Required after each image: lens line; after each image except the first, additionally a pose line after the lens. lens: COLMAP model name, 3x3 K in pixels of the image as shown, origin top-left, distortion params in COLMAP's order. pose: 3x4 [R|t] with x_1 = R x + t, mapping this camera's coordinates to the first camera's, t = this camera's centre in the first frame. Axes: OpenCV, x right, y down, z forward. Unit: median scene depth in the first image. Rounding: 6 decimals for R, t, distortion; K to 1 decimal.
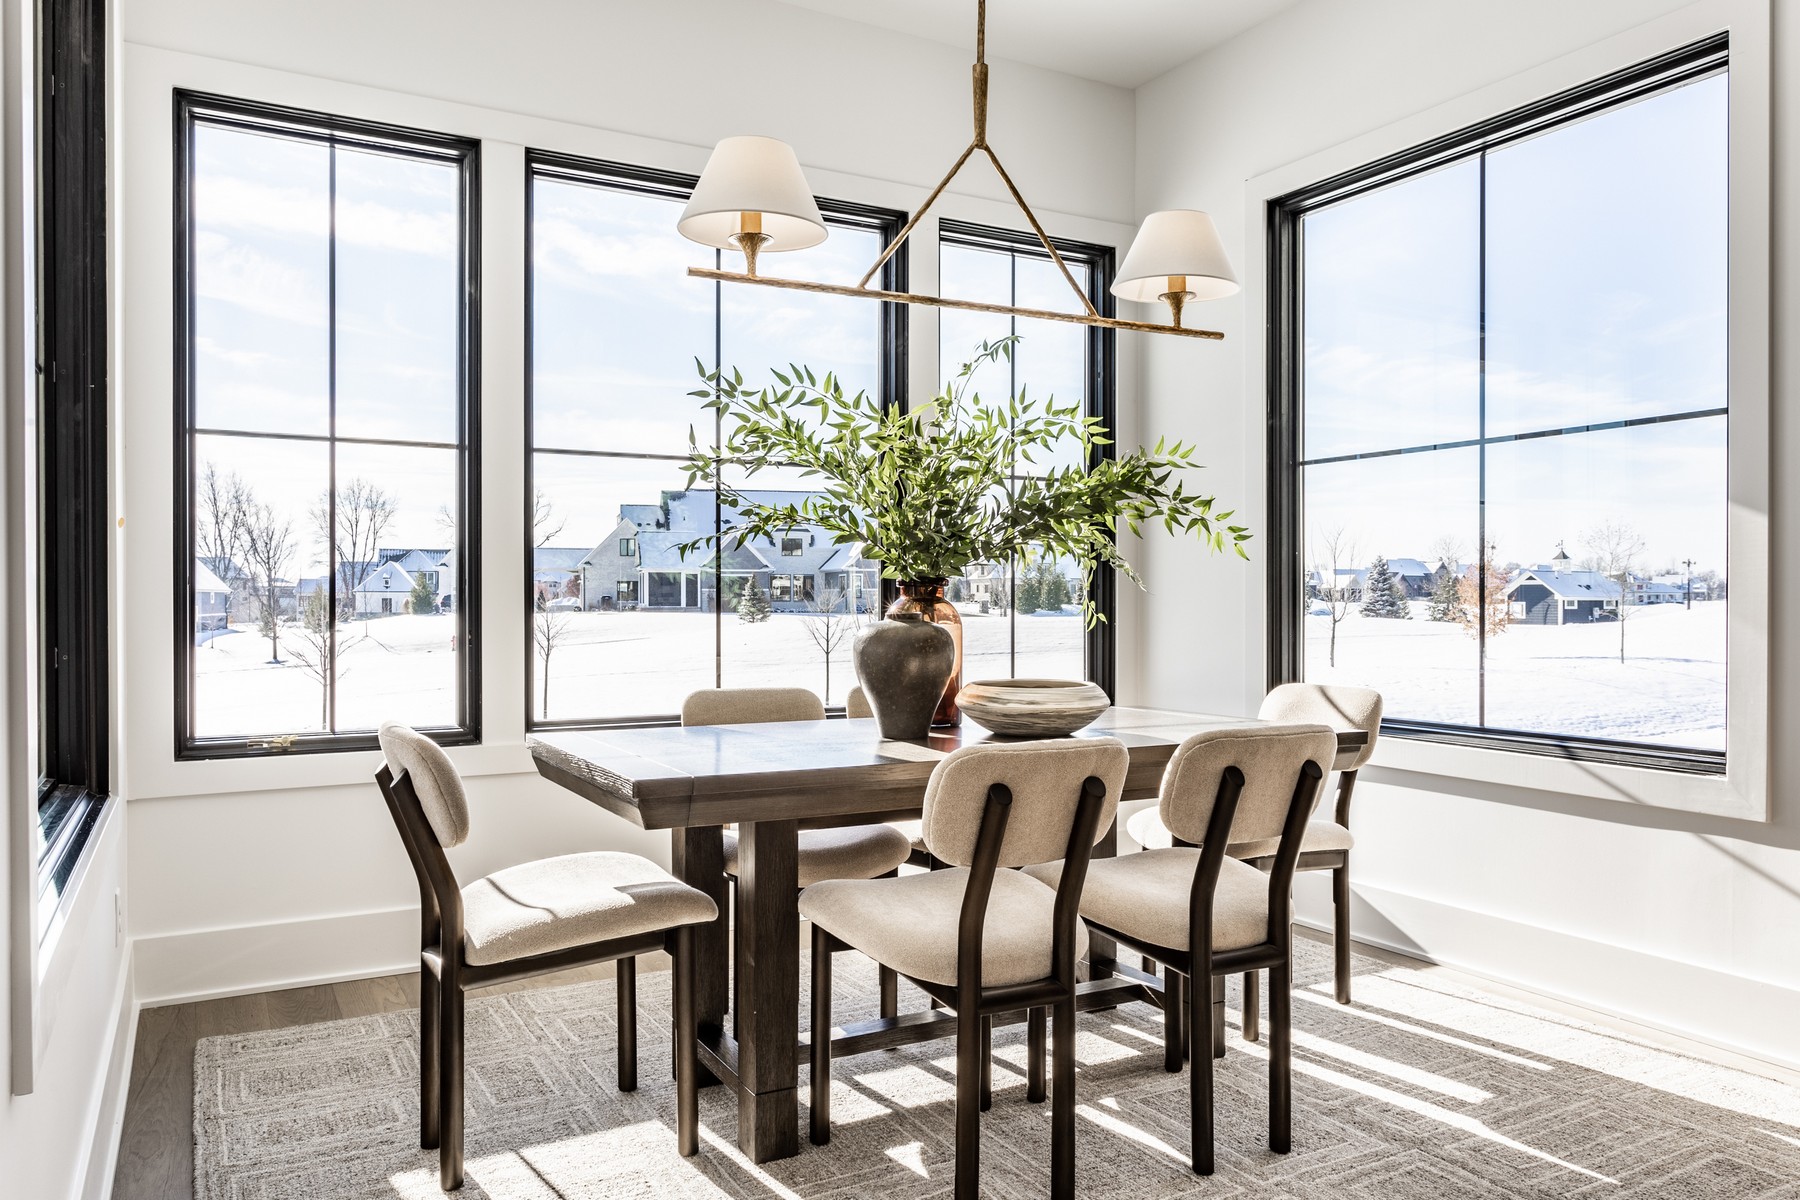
lens RADIAL K [[1253.1, 0, 880.8], [0, 1253.1, 604.7], [0, 0, 1]] dist [0.008136, 0.003324]
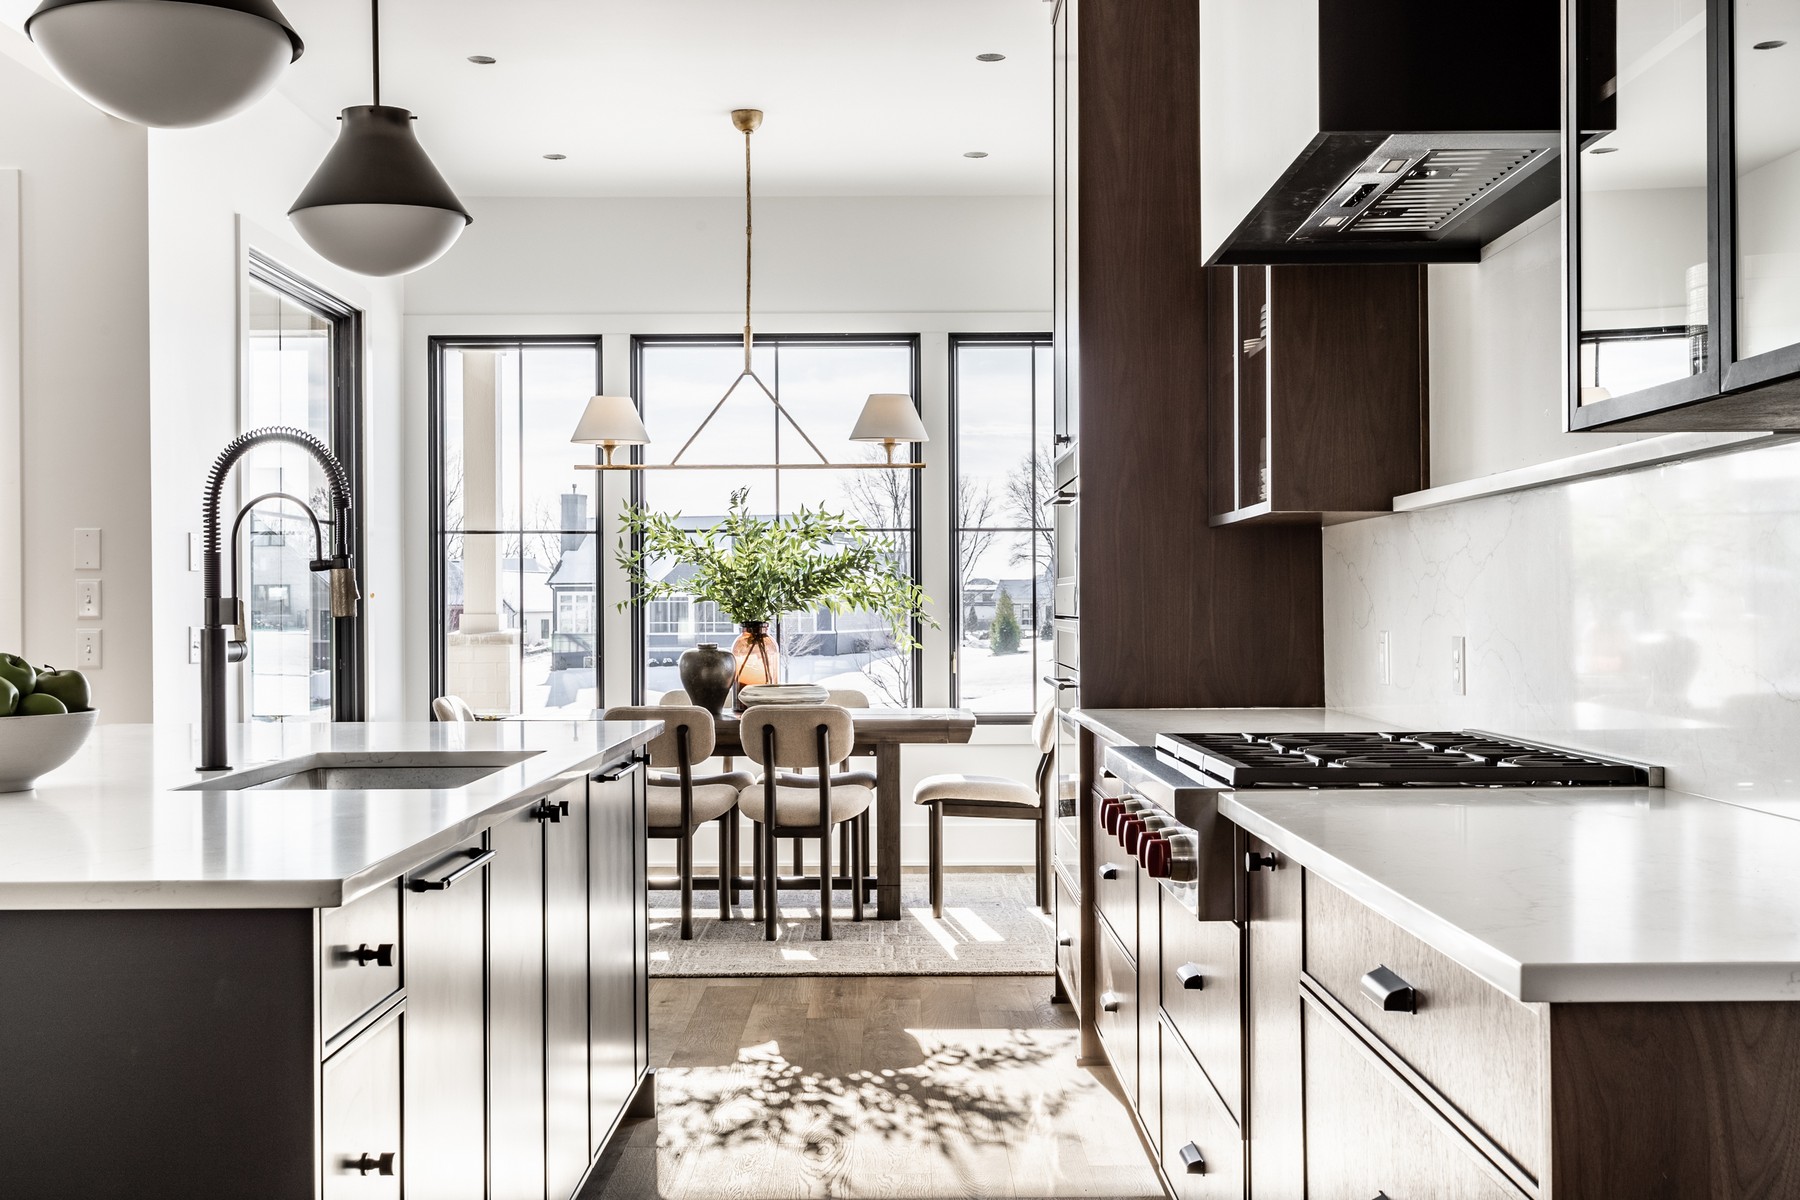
lens RADIAL K [[1957.2, 0, 891.3], [0, 1957.2, 608.8], [0, 0, 1]] dist [0.063137, 0.000000]
pose [[0.875579, -0.004343, -0.483056, 1.341198], [0.003208, 0.999990, -0.003176, -0.027581], [0.483065, 0.001231, 0.875584, -1.092516]]
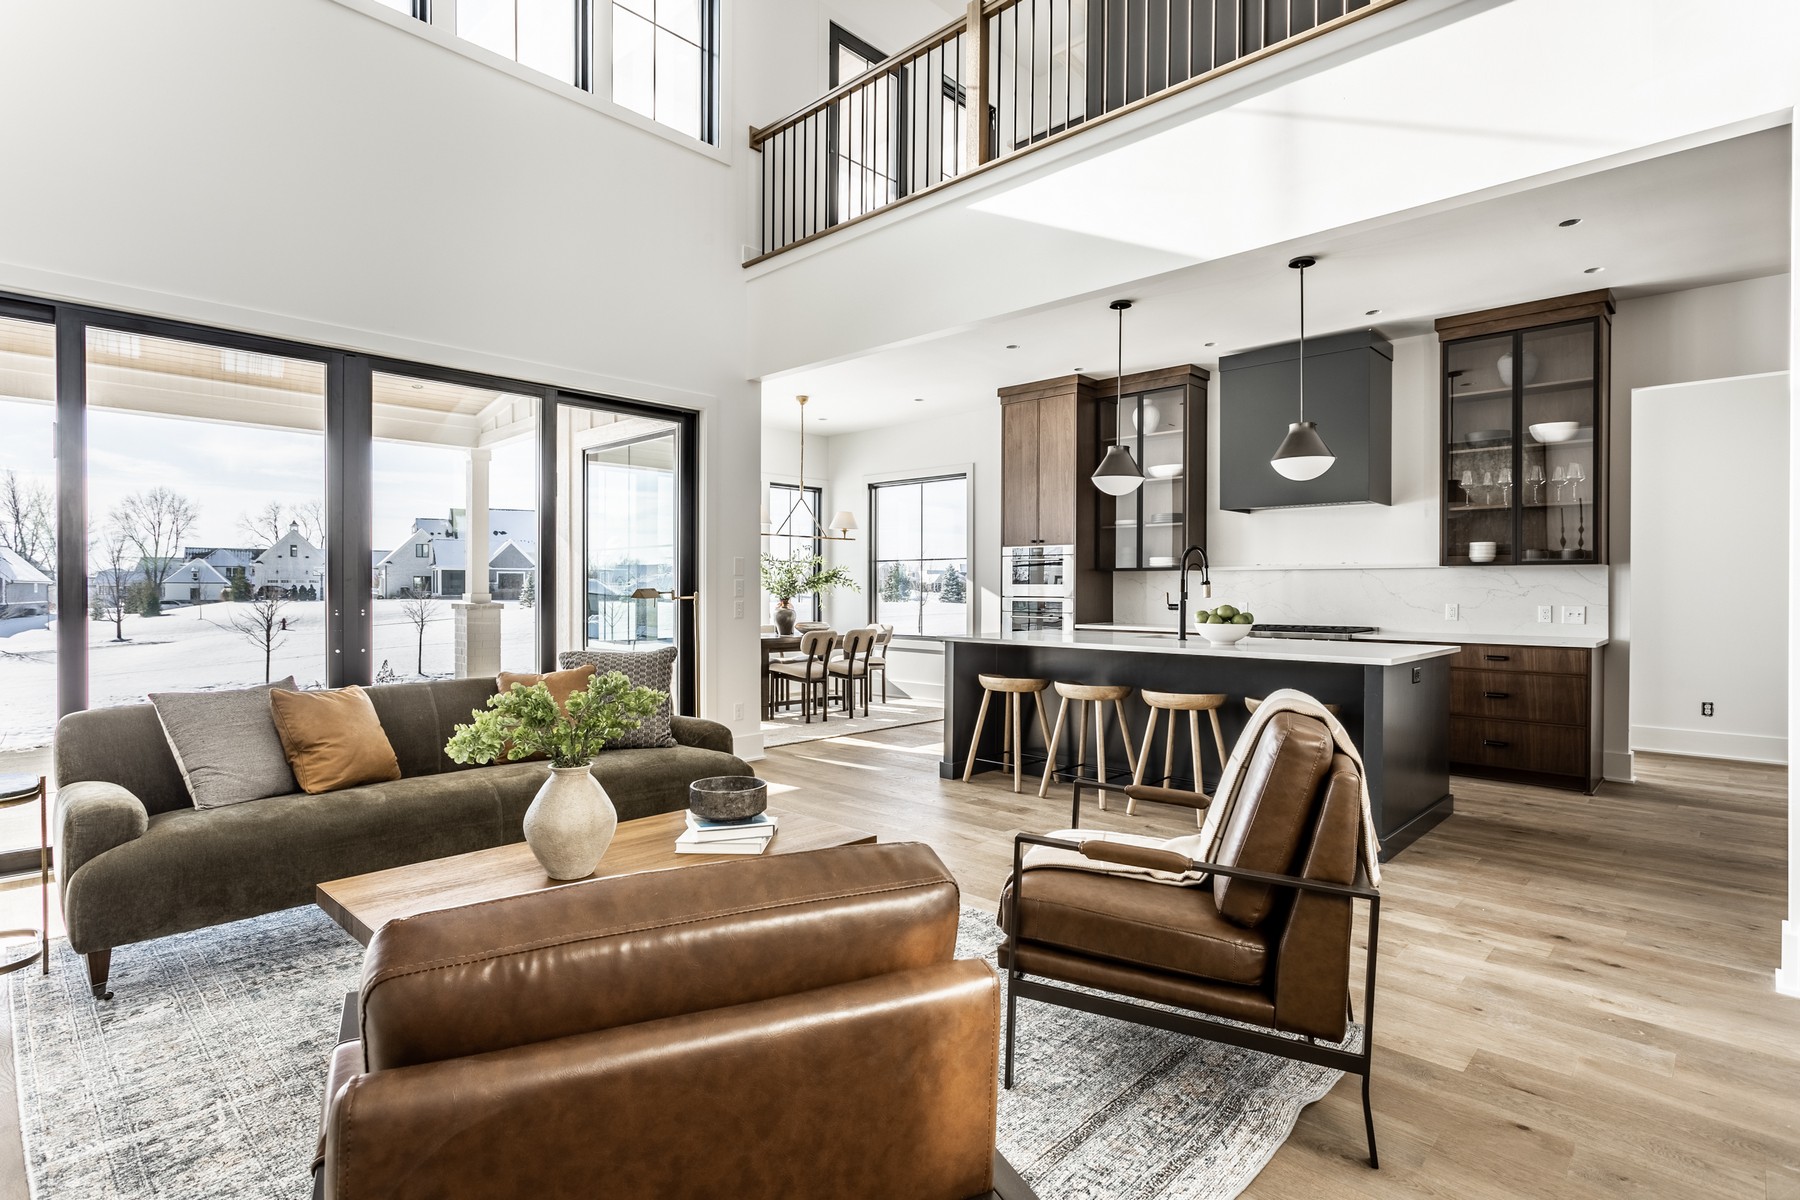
lens RADIAL K [[901.5, 0, 906.3], [0, 901.5, 594.0], [0, 0, 1]] dist [-0.023777, -0.000620]
pose [[0.949198, -0.000113, 0.314681, -0.482379], [-0.000212, 0.999999, 0.001001, -0.035590], [-0.314681, -0.001017, 0.949197, -1.799255]]
